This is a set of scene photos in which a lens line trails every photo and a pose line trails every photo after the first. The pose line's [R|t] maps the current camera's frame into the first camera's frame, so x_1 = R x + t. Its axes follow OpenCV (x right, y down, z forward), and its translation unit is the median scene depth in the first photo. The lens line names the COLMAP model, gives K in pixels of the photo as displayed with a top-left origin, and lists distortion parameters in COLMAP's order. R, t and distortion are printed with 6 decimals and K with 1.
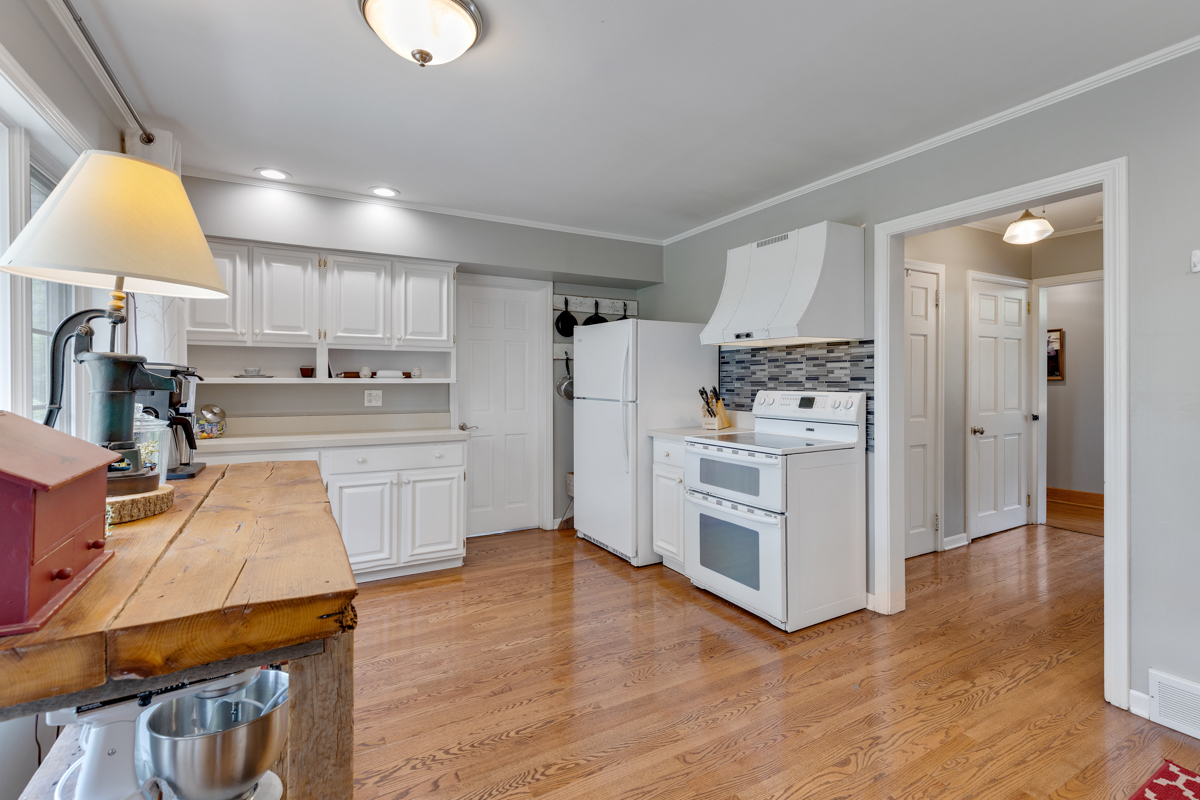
lens RADIAL K [[545.5, 0, 606.8], [0, 545.5, 387.2], [0, 0, 1]] dist [0.003506, 0.000112]
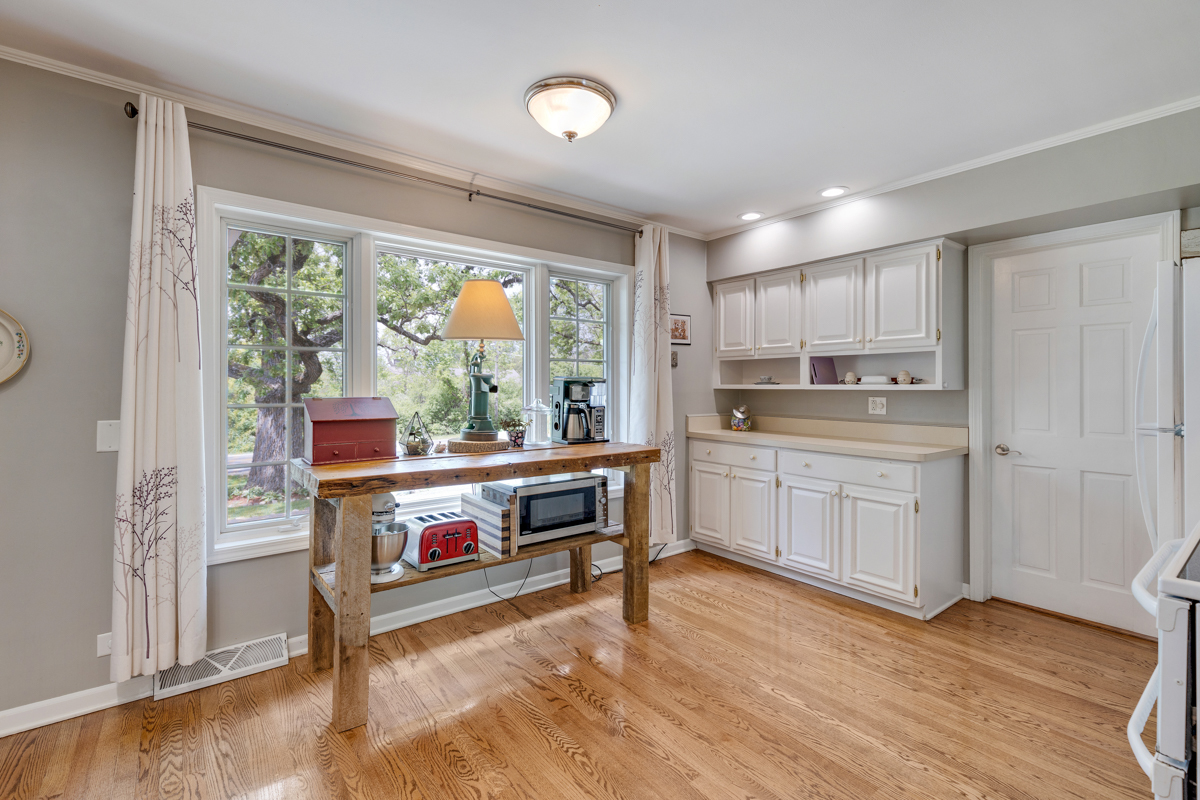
lens RADIAL K [[545.5, 0, 606.8], [0, 545.5, 387.2], [0, 0, 1]] dist [0.003506, 0.000112]
pose [[0.153698, 0.000617, -0.988118, 0.519747], [-0.012184, 0.999925, -0.001271, -0.005680], [0.988043, 0.012235, 0.153694, 0.484650]]
